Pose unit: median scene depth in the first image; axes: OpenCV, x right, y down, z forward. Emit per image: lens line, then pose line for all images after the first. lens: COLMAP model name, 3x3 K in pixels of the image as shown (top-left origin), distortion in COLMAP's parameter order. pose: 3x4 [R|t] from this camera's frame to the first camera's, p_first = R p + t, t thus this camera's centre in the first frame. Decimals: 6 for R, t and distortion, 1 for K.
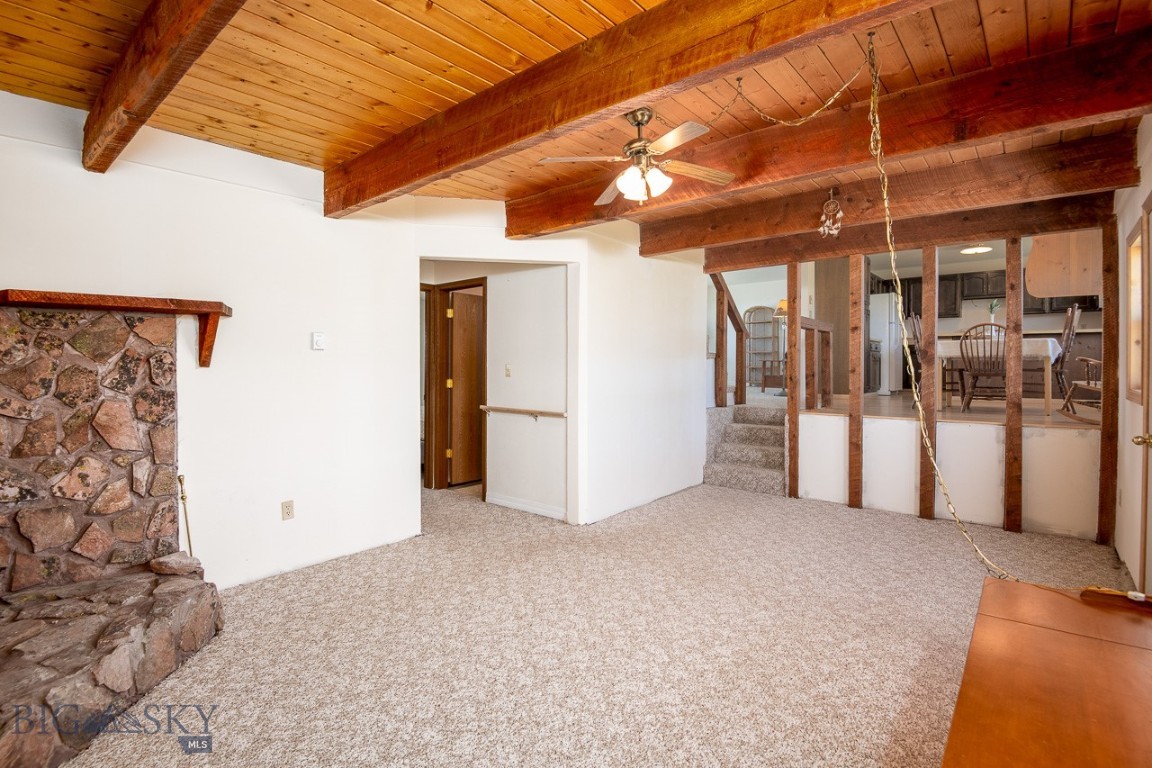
lens RADIAL K [[551.6, 0, 572.5], [0, 551.6, 368.9], [0, 0, 1]] dist [-0.016292, -0.001327]
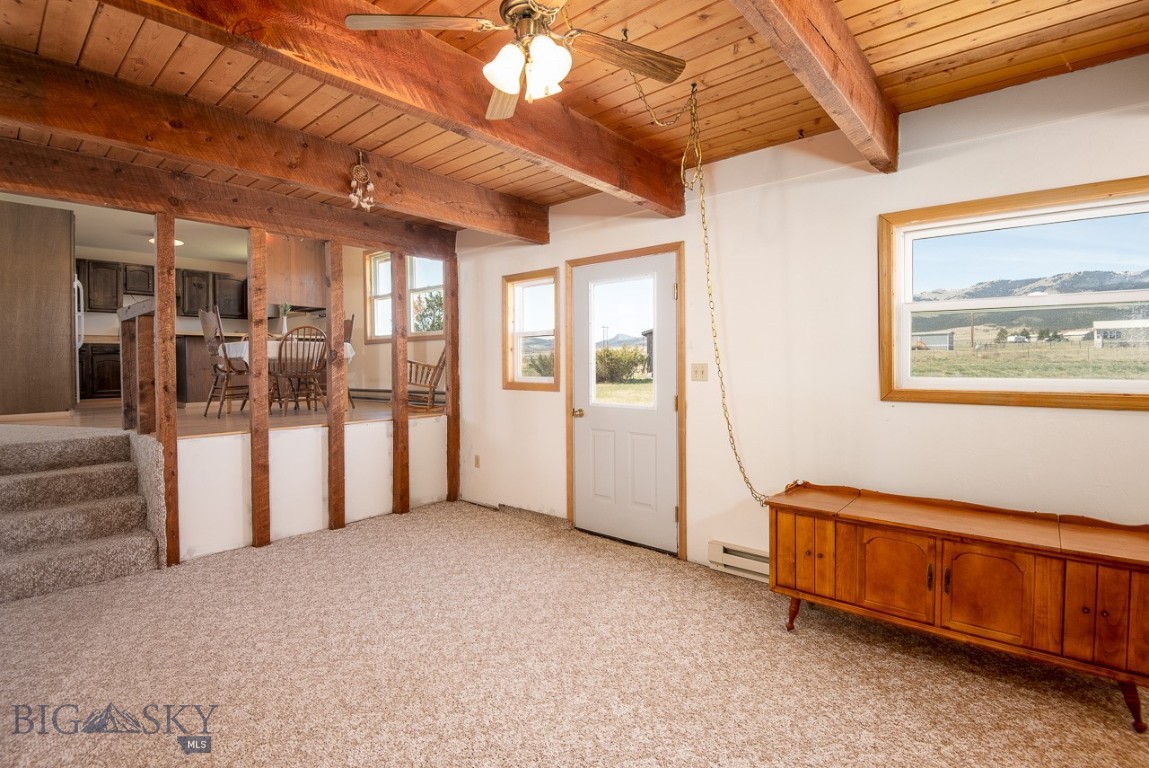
lens RADIAL K [[550.2, 0, 571.0], [0, 550.2, 368.9], [0, 0, 1]] dist [-0.016292, -0.001327]
pose [[0.001074, -0.008802, 0.999961, -0.393728], [0.015275, 0.999845, 0.008785, -0.005900], [-0.999883, 0.015265, 0.001208, 0.771363]]
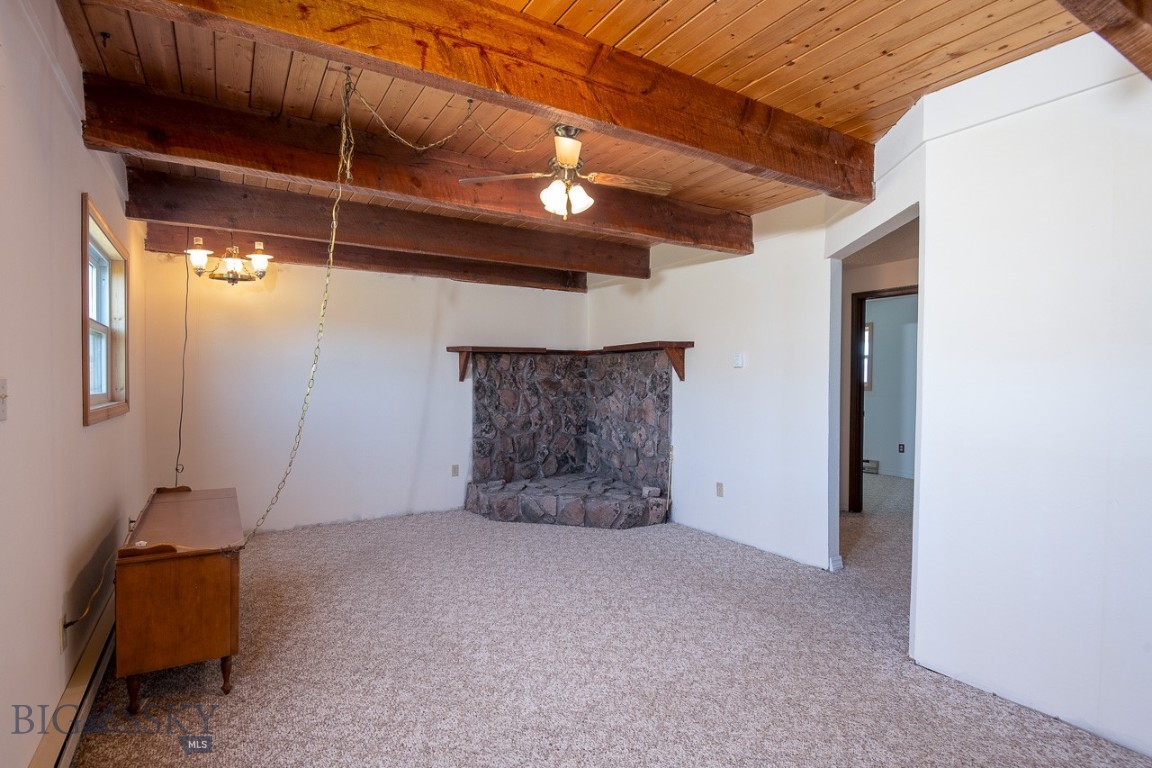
lens RADIAL K [[548.5, 0, 545.3], [0, 548.5, 381.3], [0, 0, 1]] dist [0.003291, 0.000209]
pose [[-0.326444, 0.005633, -0.945200, 0.875896], [-0.011339, 0.999887, 0.009875, -0.011982], [0.945148, 0.013942, -0.326344, 1.043831]]
